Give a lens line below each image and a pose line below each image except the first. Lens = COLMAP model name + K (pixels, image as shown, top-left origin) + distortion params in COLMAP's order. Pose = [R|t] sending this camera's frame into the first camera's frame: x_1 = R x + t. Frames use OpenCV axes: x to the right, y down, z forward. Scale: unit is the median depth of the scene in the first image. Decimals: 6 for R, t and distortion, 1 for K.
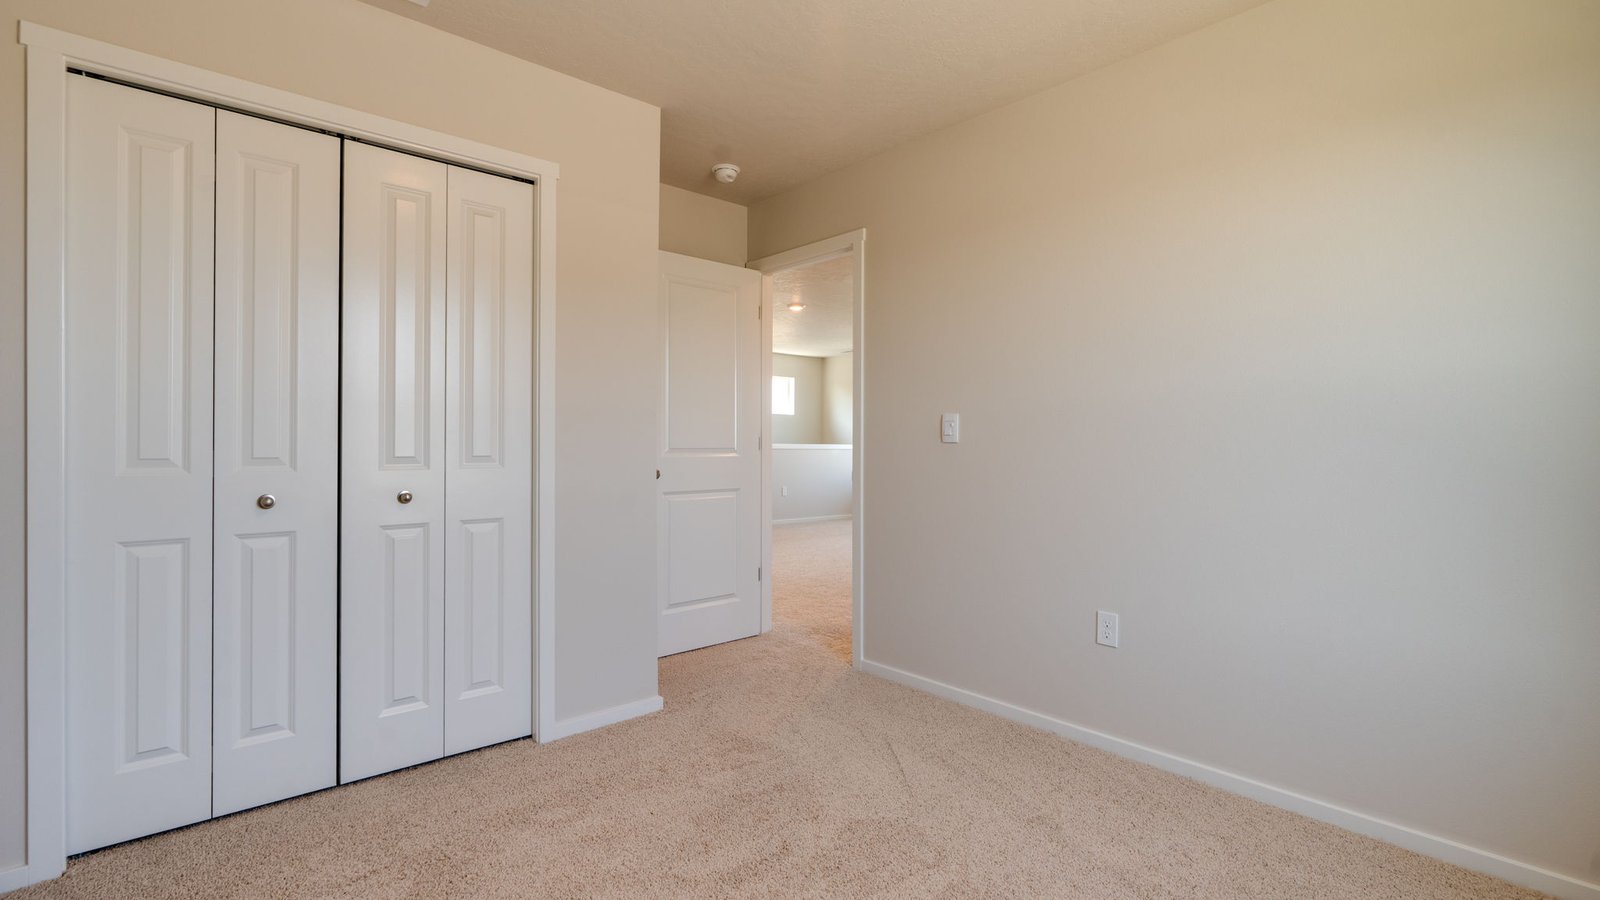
lens RADIAL K [[716.3, 0, 799.8], [0, 716.3, 442.7], [0, 0, 1]] dist [-0.004419, 0.001287]
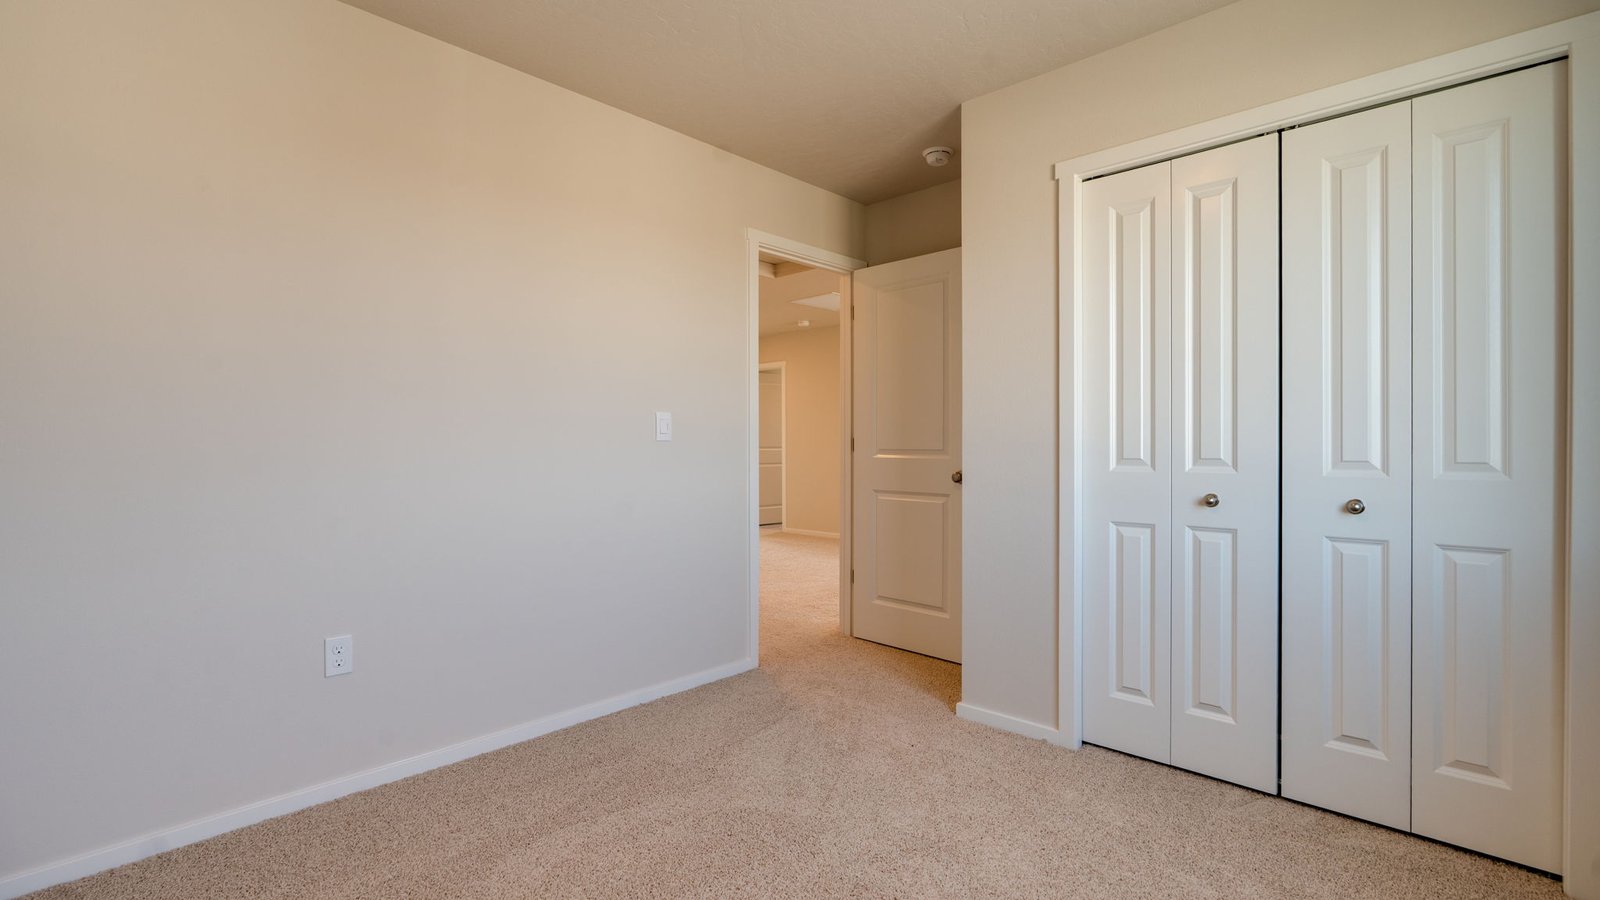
lens RADIAL K [[731.7, 0, 796.1], [0, 731.7, 442.6], [0, 0, 1]] dist [-0.001555, 0.000322]
pose [[0.077540, -0.005598, -0.996974, 0.310912], [0.000711, 0.999984, -0.005560, 0.002175], [0.996989, -0.000278, 0.077542, 0.276111]]
